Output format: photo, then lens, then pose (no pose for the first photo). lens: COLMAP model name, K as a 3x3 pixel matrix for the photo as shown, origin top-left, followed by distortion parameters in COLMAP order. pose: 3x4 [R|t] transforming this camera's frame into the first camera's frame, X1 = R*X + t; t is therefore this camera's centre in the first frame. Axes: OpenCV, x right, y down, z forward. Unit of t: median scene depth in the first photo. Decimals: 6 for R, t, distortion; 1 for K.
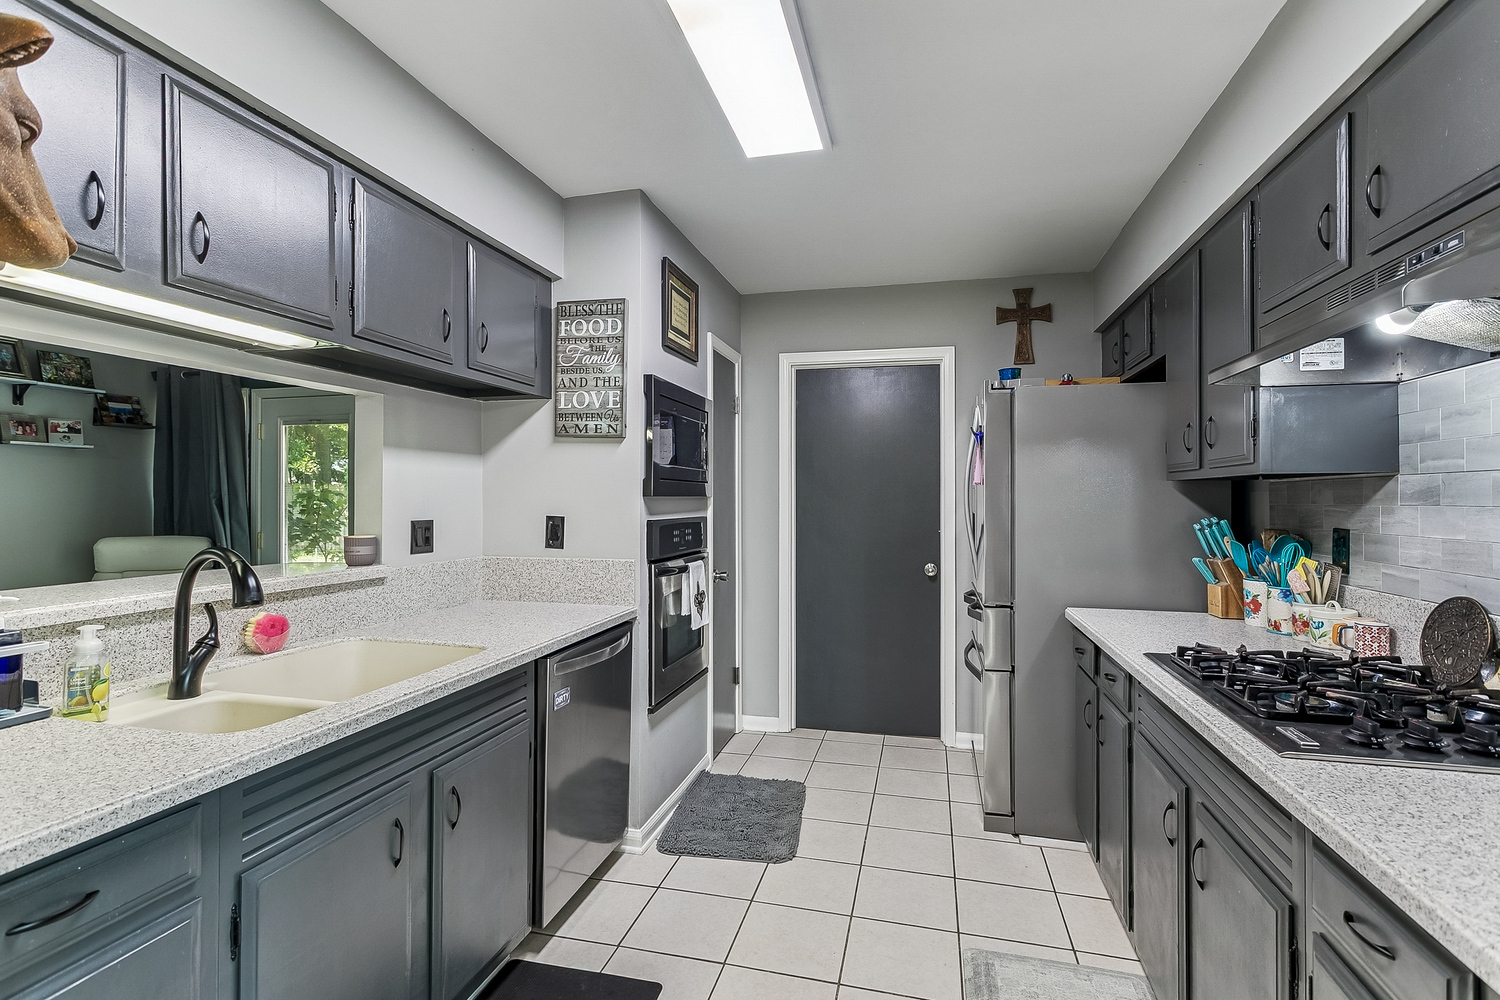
lens RADIAL K [[702.4, 0, 739.1], [0, 702.4, 488.1], [0, 0, 1]] dist [0.003673, 0.001300]
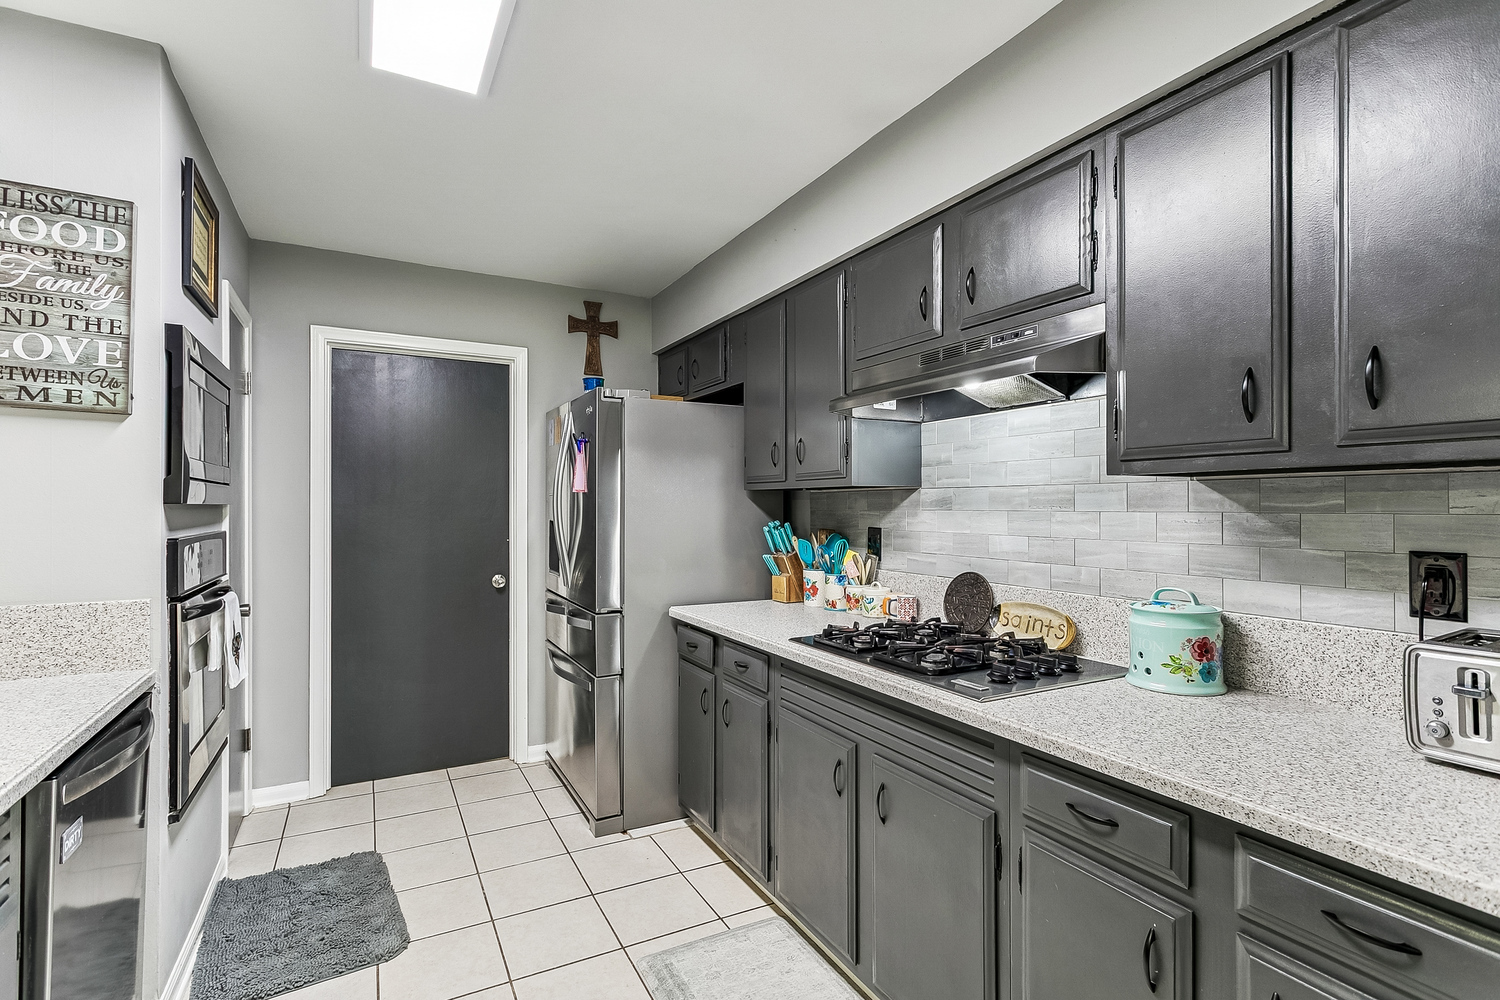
lens RADIAL K [[702.4, 0, 727.7], [0, 702.4, 498.5], [0, 0, 1]] dist [0.003673, 0.001300]
pose [[0.746560, 0.004513, 0.665302, -0.198375], [-0.008223, 0.999963, 0.002444, 0.000574], [-0.665267, -0.007296, 0.746570, 0.146230]]
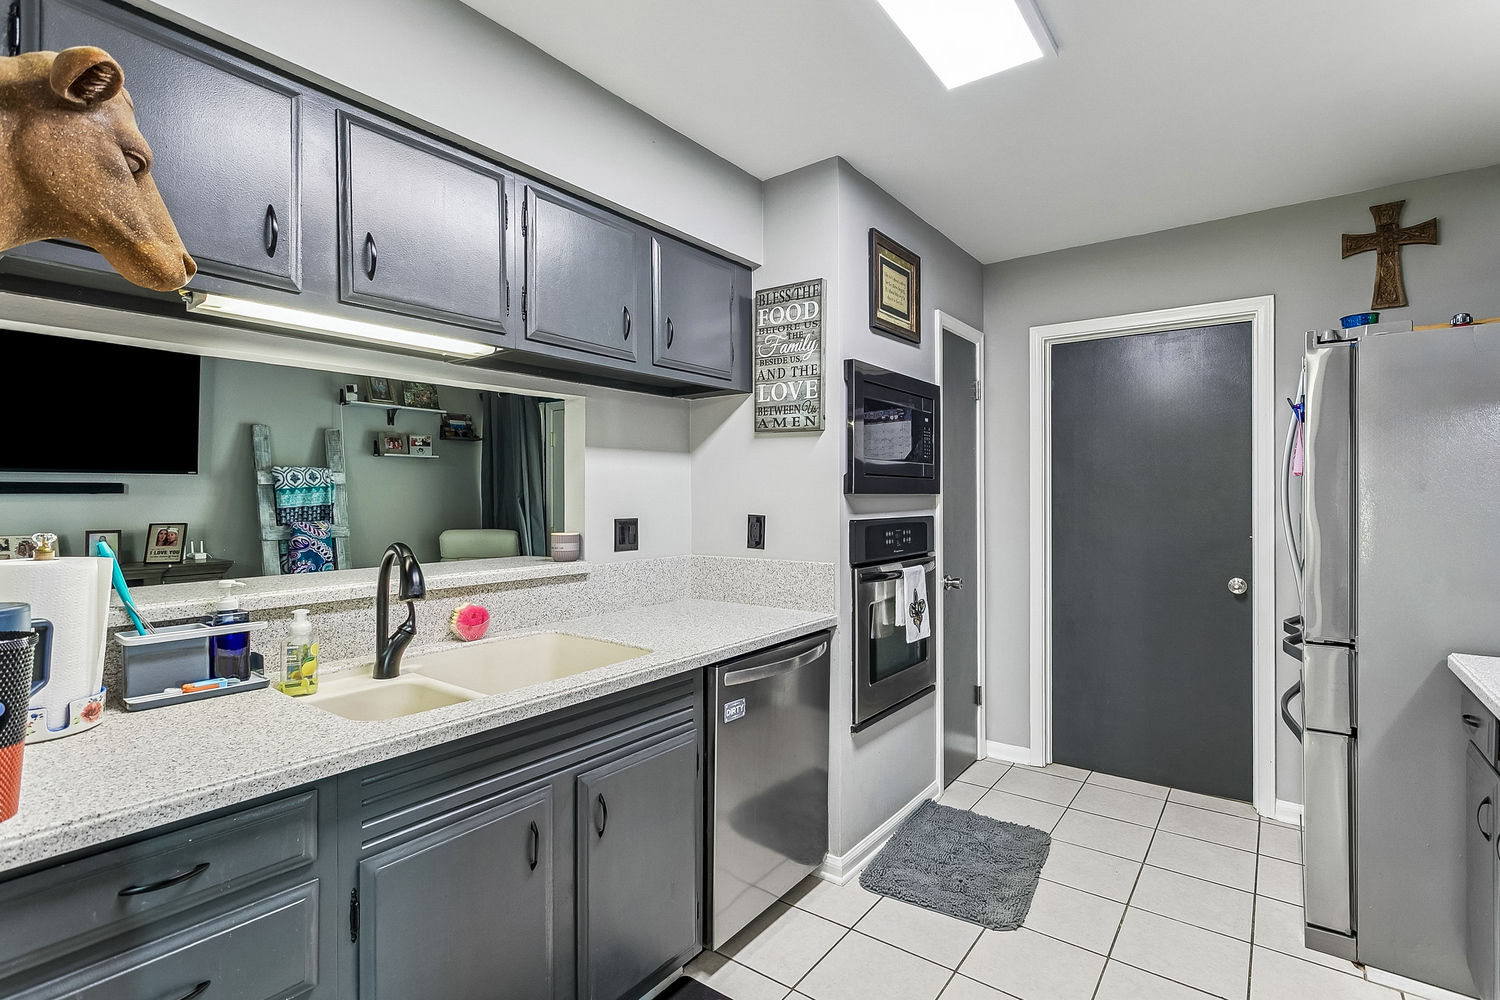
lens RADIAL K [[702.4, 0, 745.9], [0, 702.4, 494.9], [0, 0, 1]] dist [0.003673, 0.001300]
pose [[0.927501, -0.004986, -0.373787, 0.093565], [0.009683, 0.999896, 0.010688, 0.002157], [0.373695, -0.013532, 0.927453, 0.116506]]
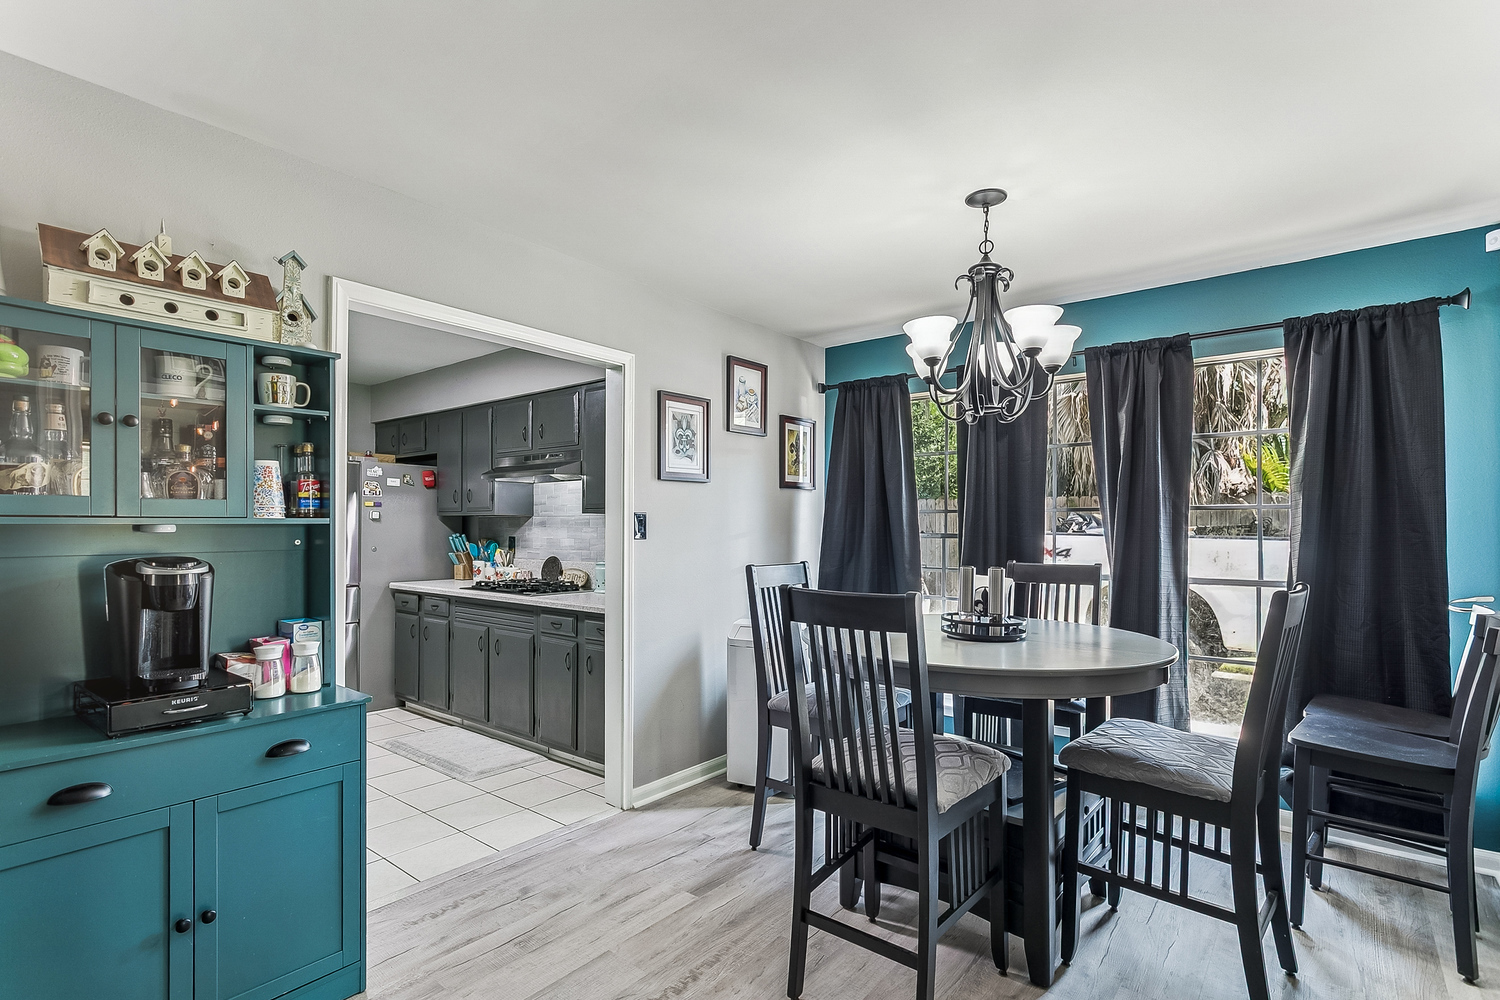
lens RADIAL K [[702.4, 0, 742.4], [0, 702.4, 523.9], [0, 0, 1]] dist [0.003673, 0.001300]
pose [[0.400306, 0.002311, 0.916379, -0.906400], [-0.015399, 0.999873, 0.004206, -0.009214], [-0.916252, -0.015795, 0.400290, -0.619285]]
